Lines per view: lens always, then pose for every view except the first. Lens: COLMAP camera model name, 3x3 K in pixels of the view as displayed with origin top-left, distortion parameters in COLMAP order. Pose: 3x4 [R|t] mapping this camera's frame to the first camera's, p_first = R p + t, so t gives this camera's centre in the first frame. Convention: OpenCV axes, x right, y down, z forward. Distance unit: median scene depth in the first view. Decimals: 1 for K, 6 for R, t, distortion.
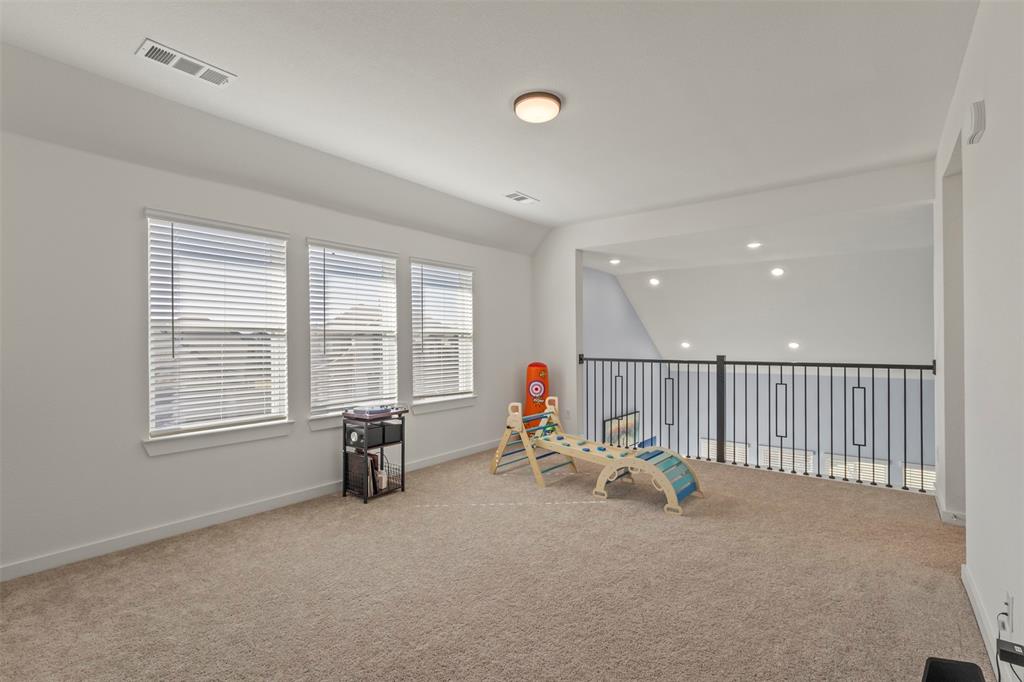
lens RADIAL K [[476.5, 0, 502.8], [0, 476.5, 342.8], [0, 0, 1]] dist [0.003271, -0.000041]
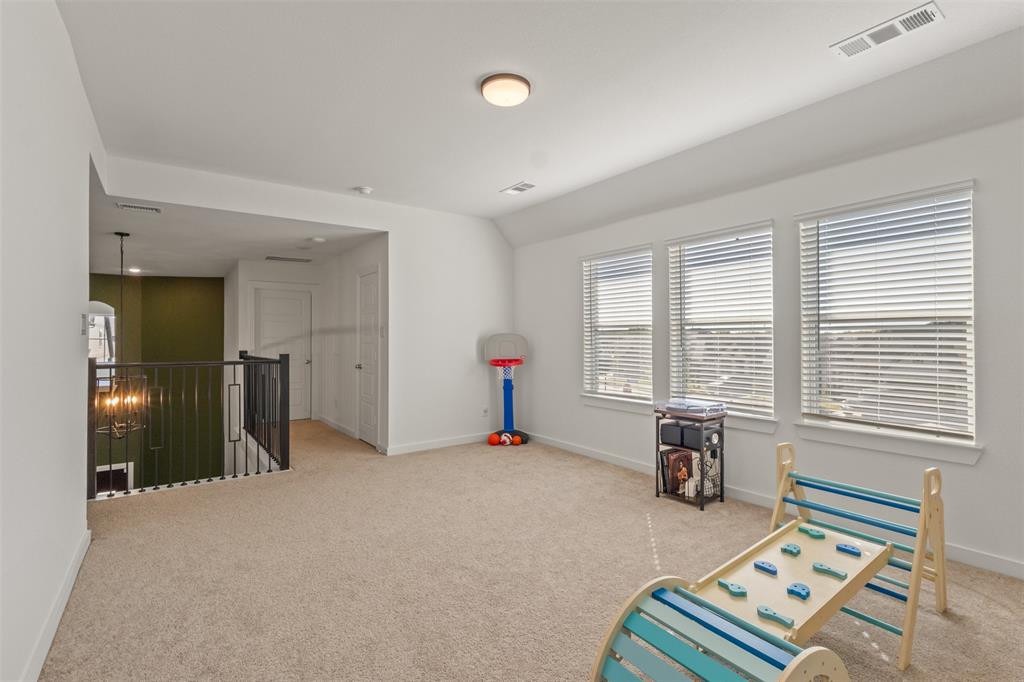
lens RADIAL K [[476.5, 0, 502.8], [0, 476.5, 342.8], [0, 0, 1]] dist [0.003271, -0.000041]
pose [[-0.276478, 0.014610, -0.960909, 0.732184], [0.003037, 0.999893, 0.014329, -0.002677], [0.961015, 0.001044, -0.276493, 0.917289]]
